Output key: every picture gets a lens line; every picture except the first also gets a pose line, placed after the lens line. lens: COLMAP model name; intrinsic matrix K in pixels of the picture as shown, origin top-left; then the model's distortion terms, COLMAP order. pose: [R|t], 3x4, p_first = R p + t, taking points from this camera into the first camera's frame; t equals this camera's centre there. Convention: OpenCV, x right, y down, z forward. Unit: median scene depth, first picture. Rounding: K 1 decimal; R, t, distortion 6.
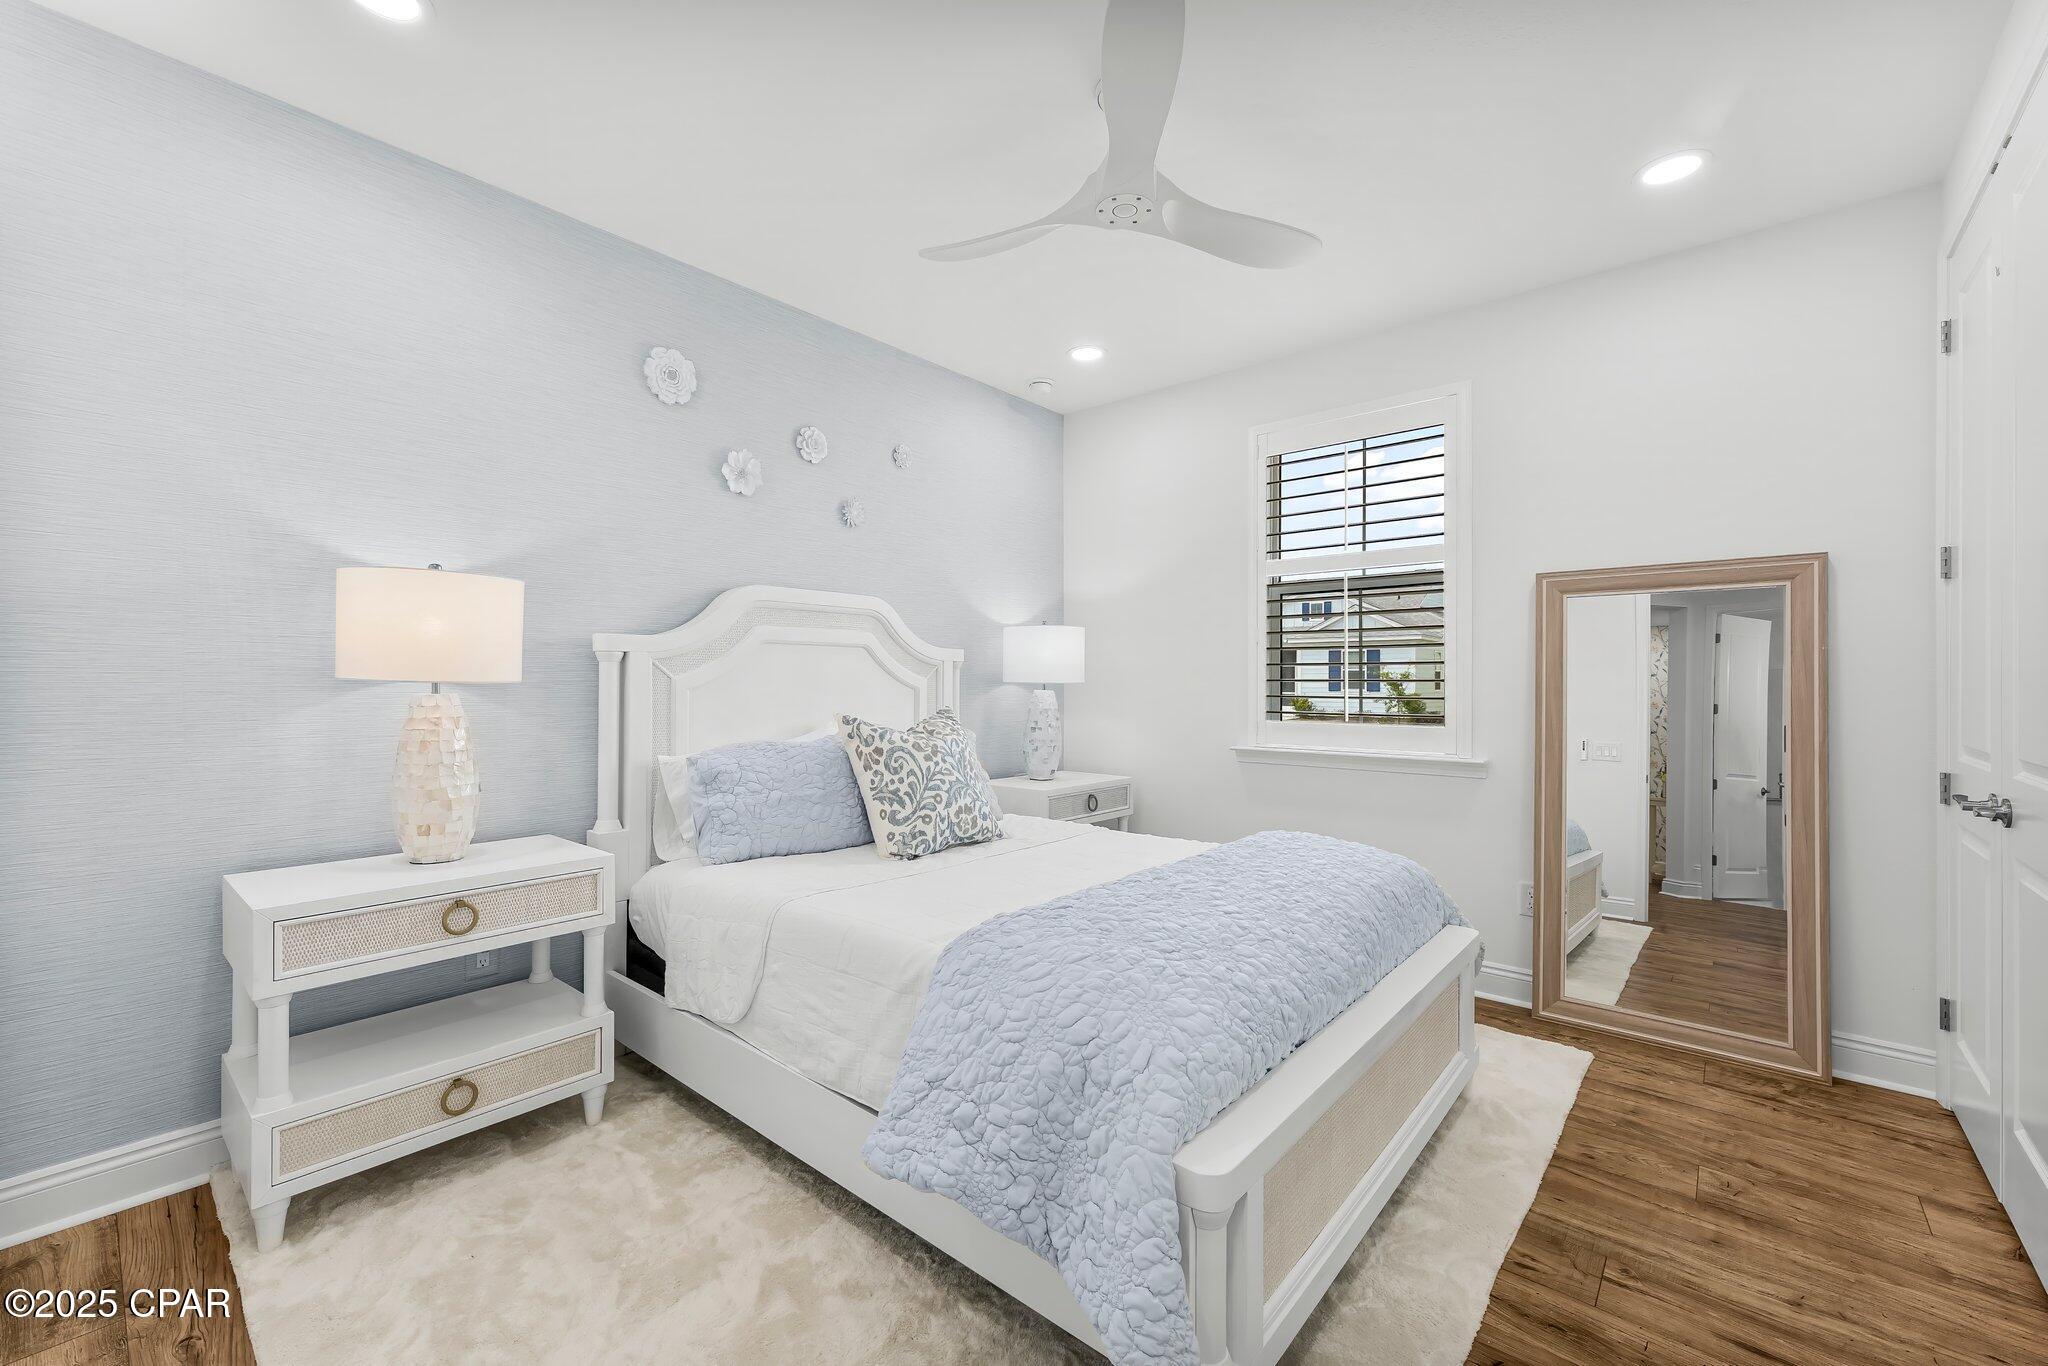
lens RADIAL K [[825.1, 0, 1024.0], [0, 825.1, 683.0], [0, 0, 1]] dist [0.011769, 0.000216]
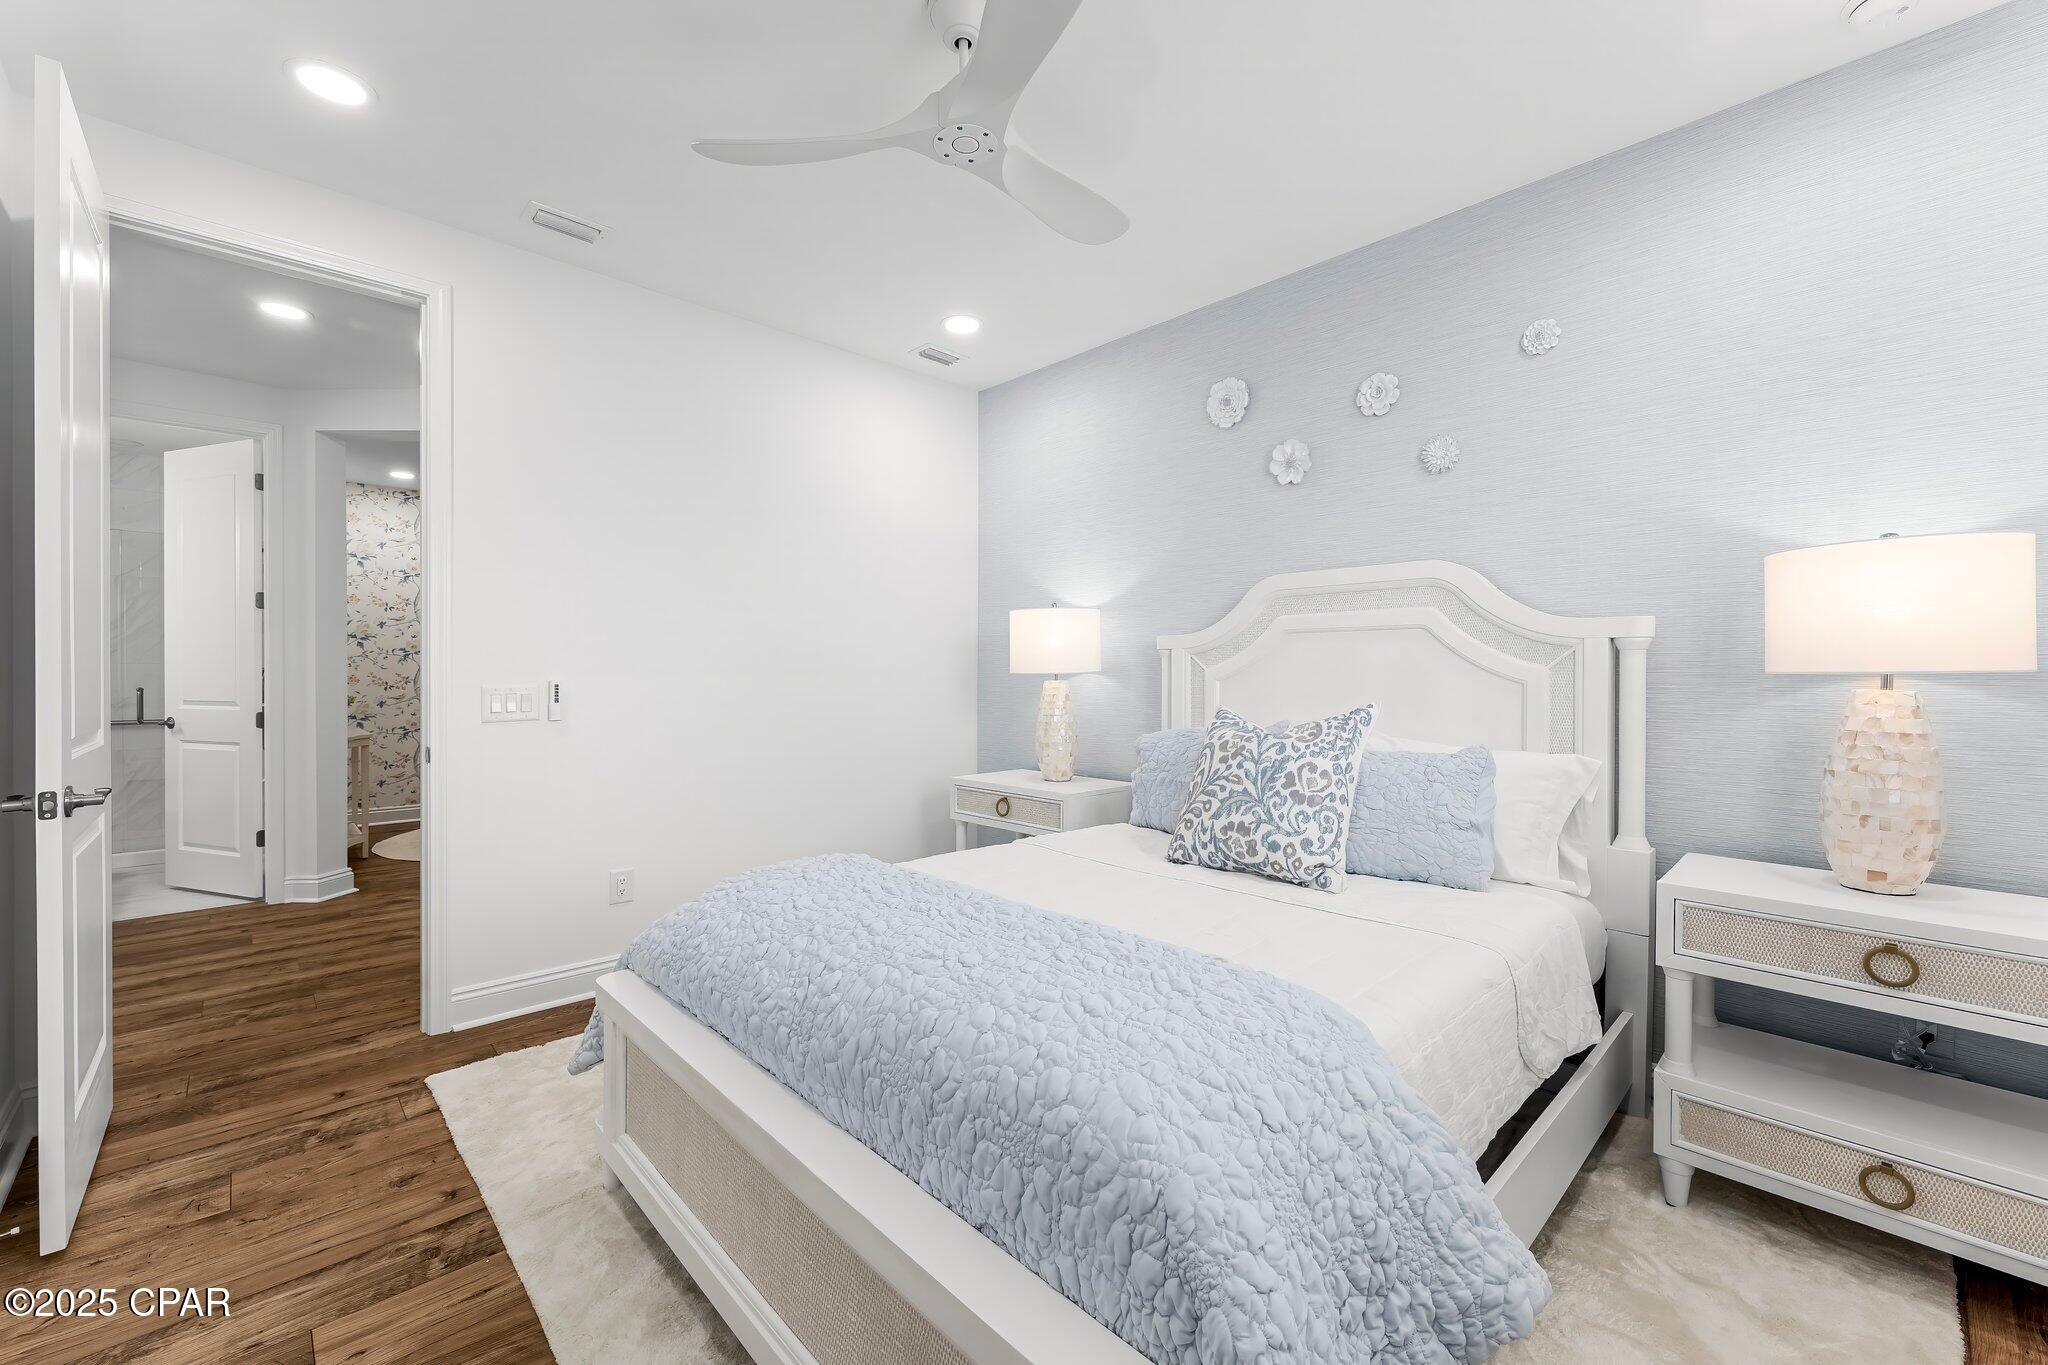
lens RADIAL K [[825.1, 0, 1024.0], [0, 825.1, 682.5], [0, 0, 1]] dist [0.011769, 0.000216]
pose [[-0.094740, 0.008874, -0.995462, 0.739053], [-0.001496, 0.999958, 0.009057, 0.002216], [0.995501, 0.002347, -0.094723, 0.840966]]
